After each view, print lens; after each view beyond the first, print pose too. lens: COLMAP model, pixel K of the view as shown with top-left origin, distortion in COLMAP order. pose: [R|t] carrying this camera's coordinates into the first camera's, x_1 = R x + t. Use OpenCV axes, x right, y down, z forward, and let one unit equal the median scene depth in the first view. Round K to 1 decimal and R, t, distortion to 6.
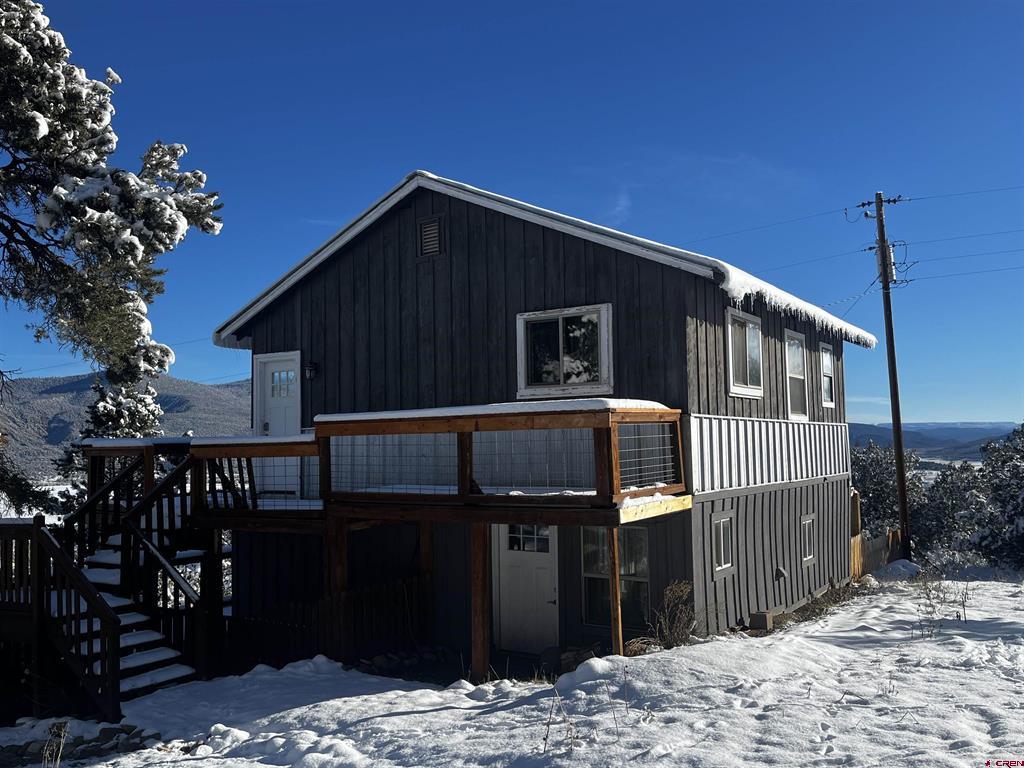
lens RADIAL K [[862.9, 0, 510.1], [0, 862.9, 422.5], [0, 0, 1]] dist [0.054362, -0.079868]
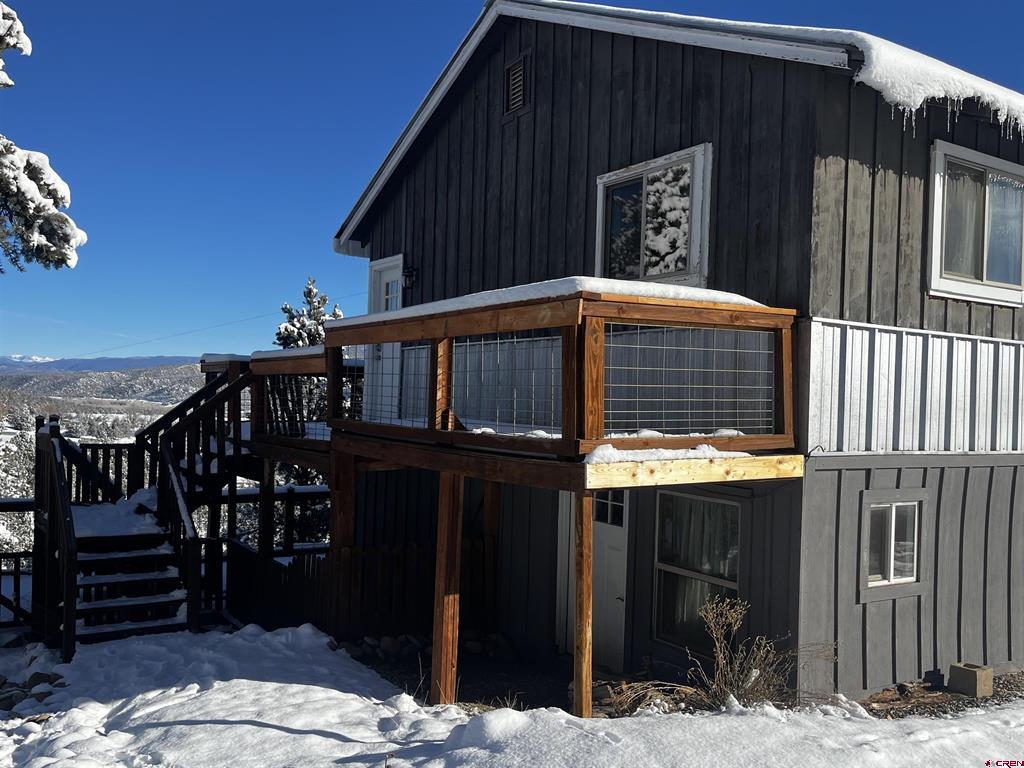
lens RADIAL K [[862.9, 0, 510.1], [0, 862.9, 422.5], [0, 0, 1]] dist [0.054362, -0.079868]
pose [[0.908089, 0.056102, -0.415003, 0.261179], [-0.033682, 0.997560, 0.061154, 0.030896], [0.417421, -0.041555, 0.907763, 0.366137]]
